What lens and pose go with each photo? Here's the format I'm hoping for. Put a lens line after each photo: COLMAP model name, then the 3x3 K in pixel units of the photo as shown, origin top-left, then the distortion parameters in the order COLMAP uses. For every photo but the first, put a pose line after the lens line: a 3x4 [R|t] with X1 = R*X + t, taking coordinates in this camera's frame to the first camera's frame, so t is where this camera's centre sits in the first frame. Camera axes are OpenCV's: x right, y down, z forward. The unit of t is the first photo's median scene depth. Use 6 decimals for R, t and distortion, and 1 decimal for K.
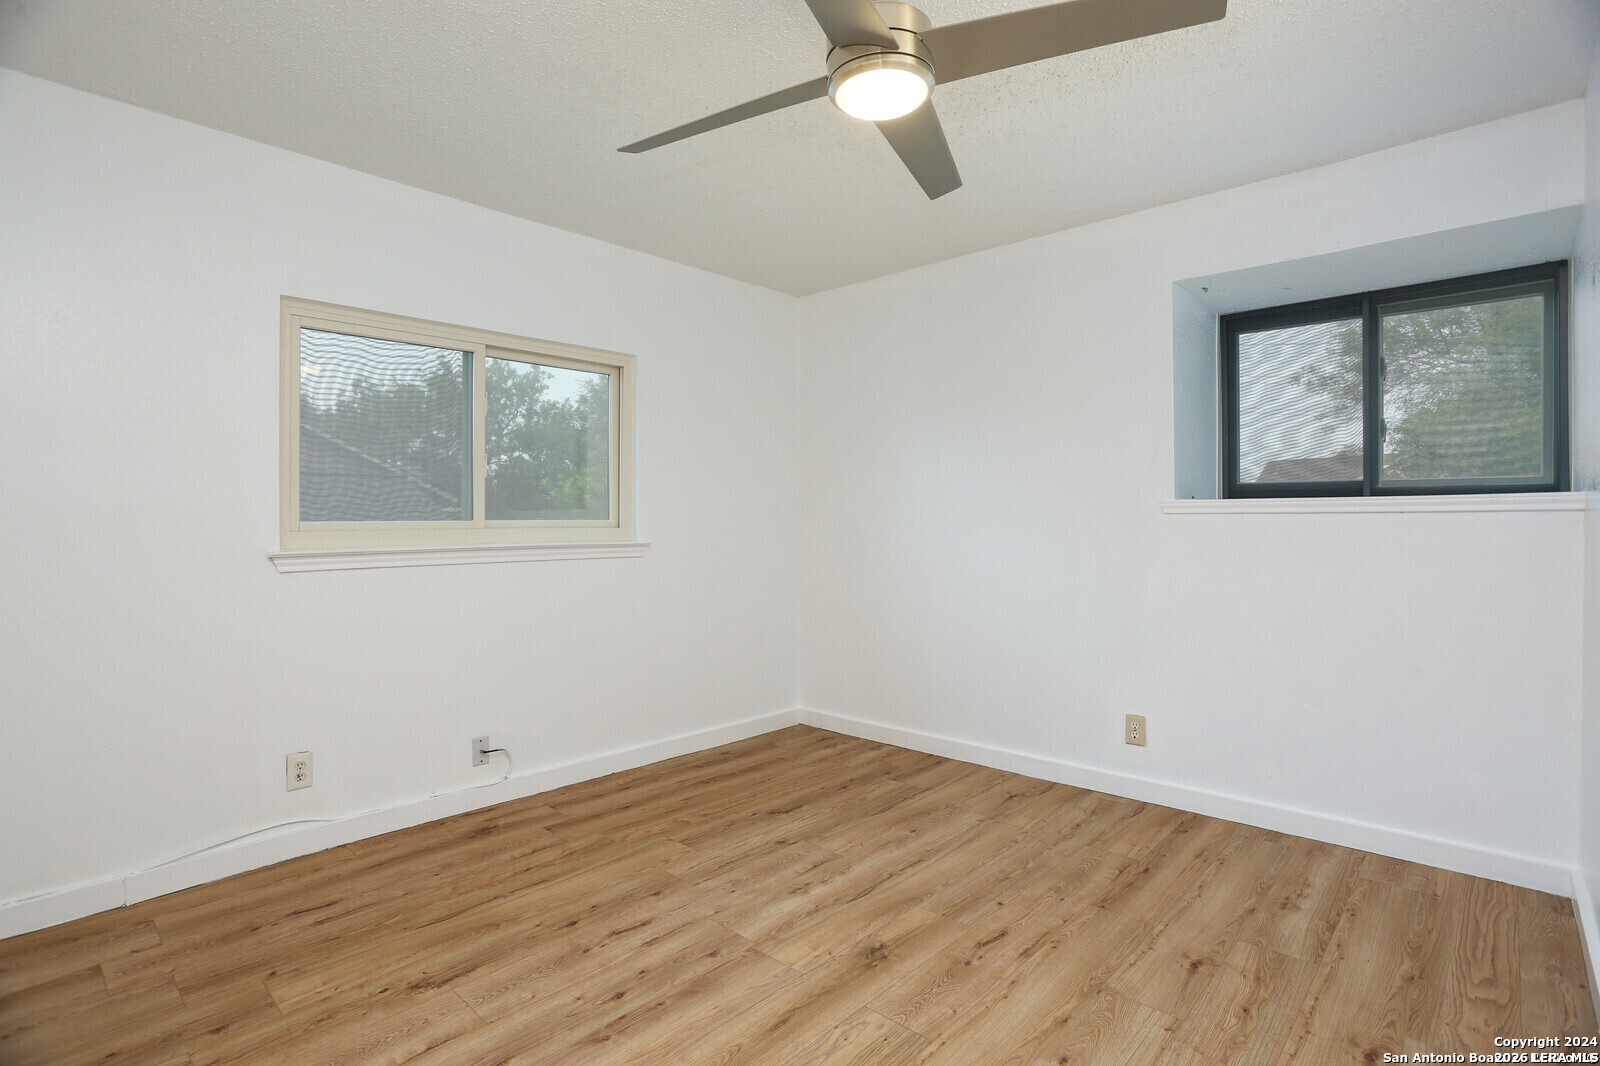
lens RADIAL K [[802.2, 0, 800.0], [0, 802.2, 529.0], [0, 0, 1]] dist [-0.073376, 0.035234]
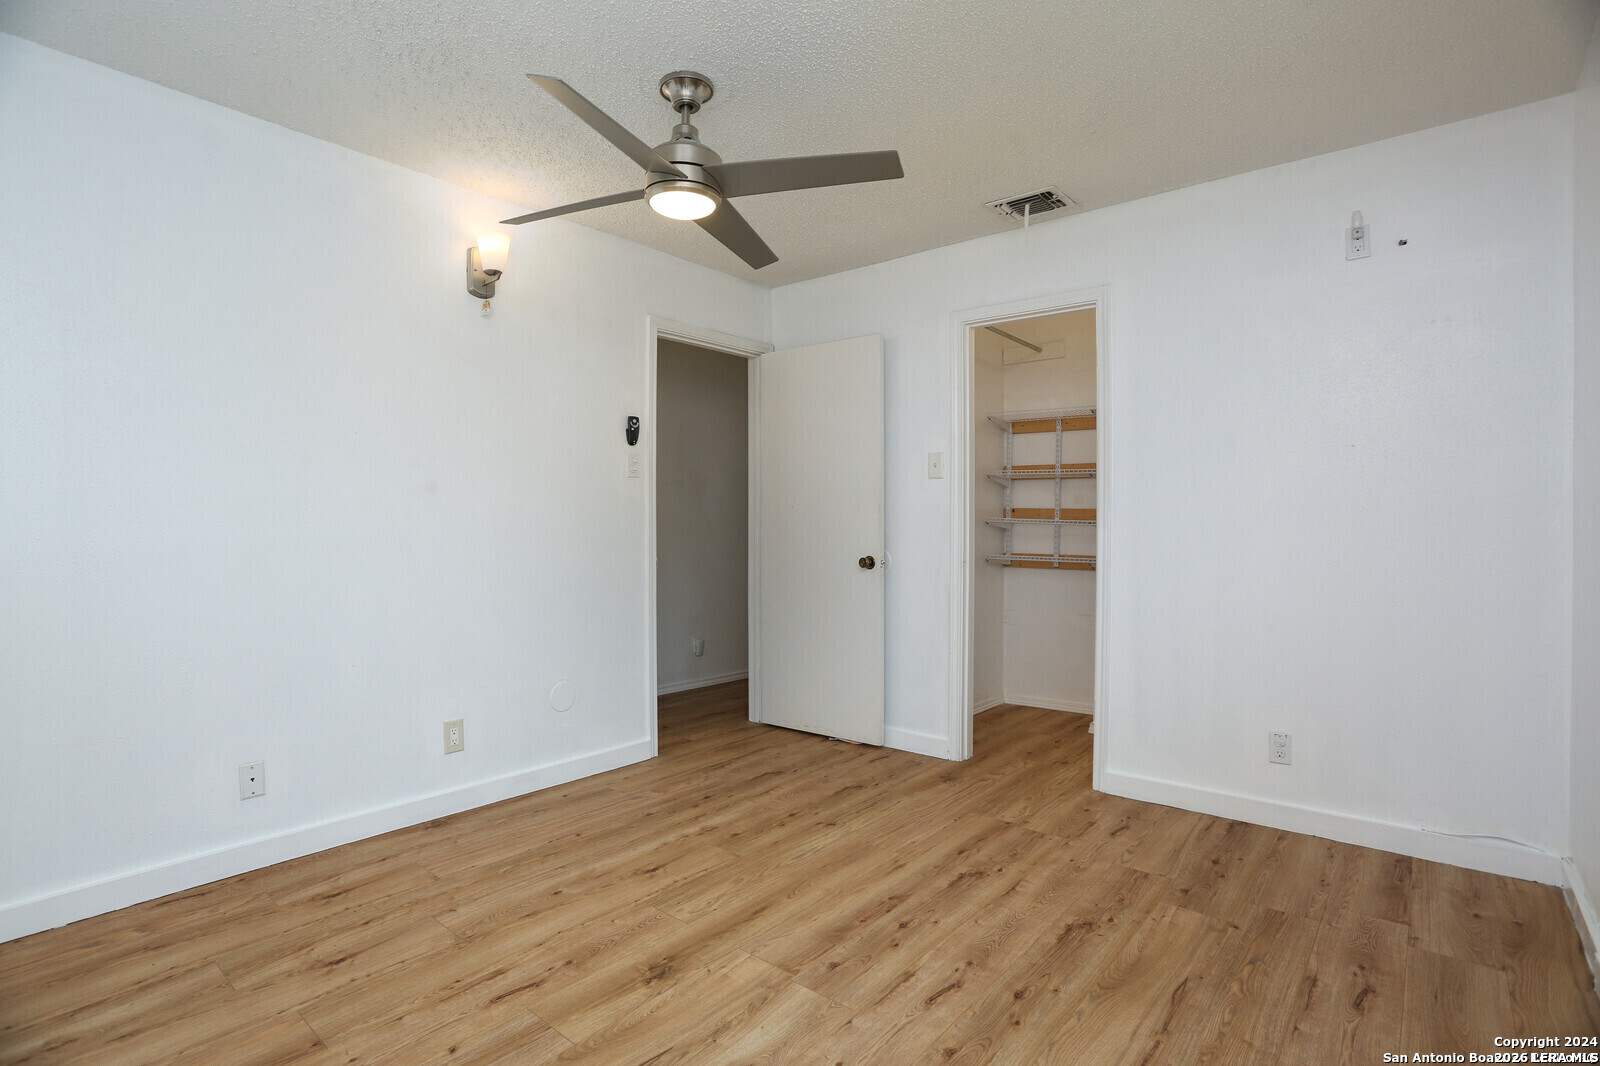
lens RADIAL K [[793.8, 0, 774.2], [0, 793.8, 529.8], [0, 0, 1]] dist [-0.077507, 0.037375]
pose [[-0.999835, 0.003973, -0.017707, -0.025250], [0.003592, 0.999763, 0.021465, -0.000769], [0.017788, 0.021398, -0.999613, 1.938549]]
